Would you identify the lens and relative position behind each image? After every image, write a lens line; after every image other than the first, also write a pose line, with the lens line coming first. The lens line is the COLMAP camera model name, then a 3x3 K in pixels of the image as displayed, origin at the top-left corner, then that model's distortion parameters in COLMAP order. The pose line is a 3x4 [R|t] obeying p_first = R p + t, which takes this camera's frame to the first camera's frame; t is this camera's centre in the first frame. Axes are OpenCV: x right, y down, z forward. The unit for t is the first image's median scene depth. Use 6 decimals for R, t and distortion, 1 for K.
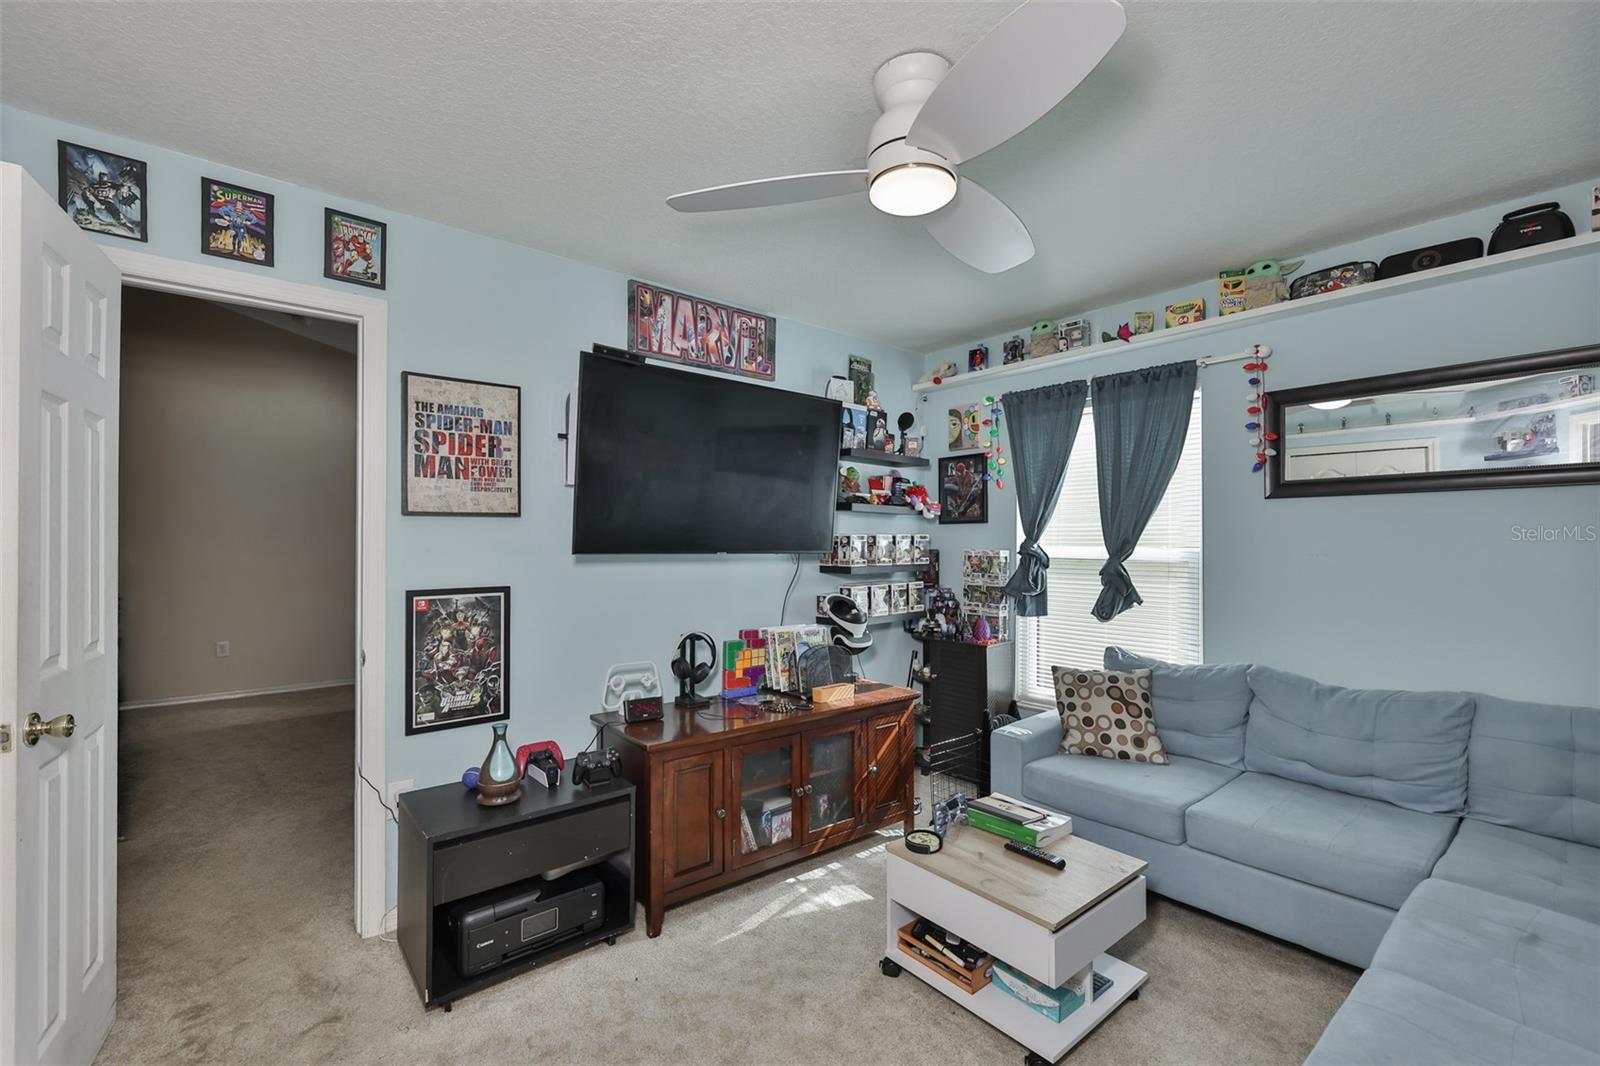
lens RADIAL K [[682.8, 0, 806.6], [0, 682.8, 527.5], [0, 0, 1]] dist [0.002431, 0.000737]
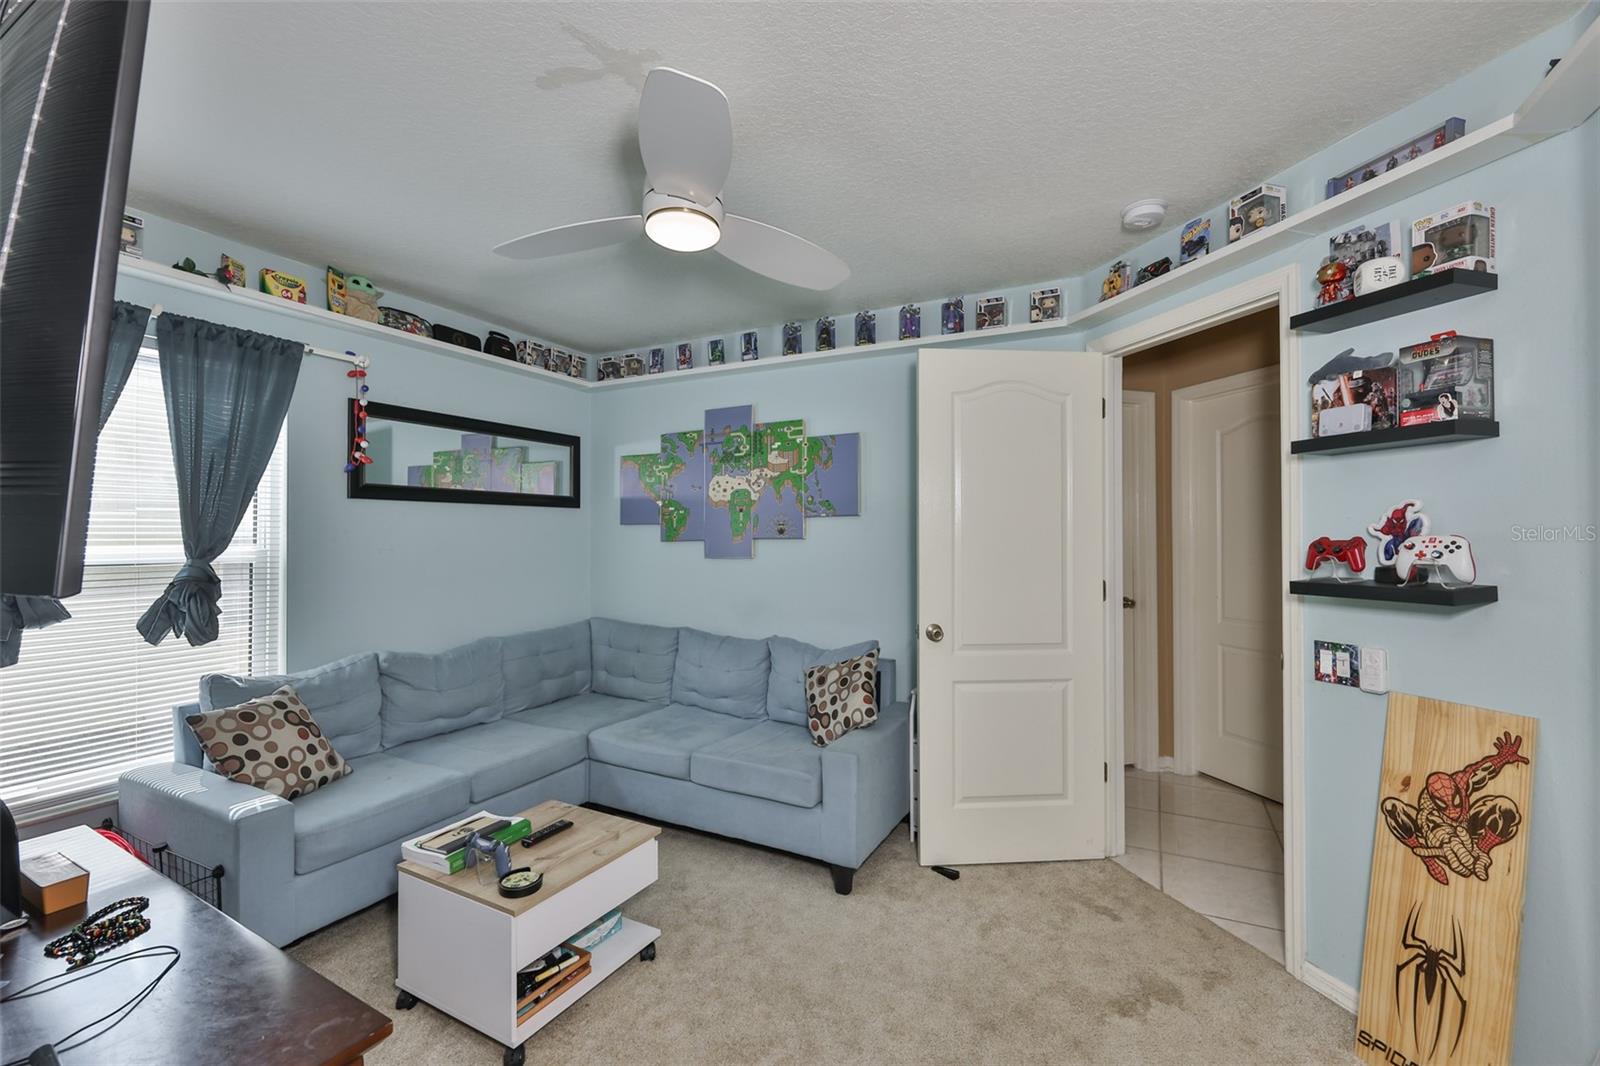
lens RADIAL K [[682.8, 0, 806.6], [0, 682.8, 527.5], [0, 0, 1]] dist [0.002431, 0.000737]
pose [[-0.372264, 0.016695, 0.927977, -0.589836], [-0.015306, 0.999592, -0.024123, 0.018069], [-0.928001, -0.023184, -0.371857, 0.755653]]
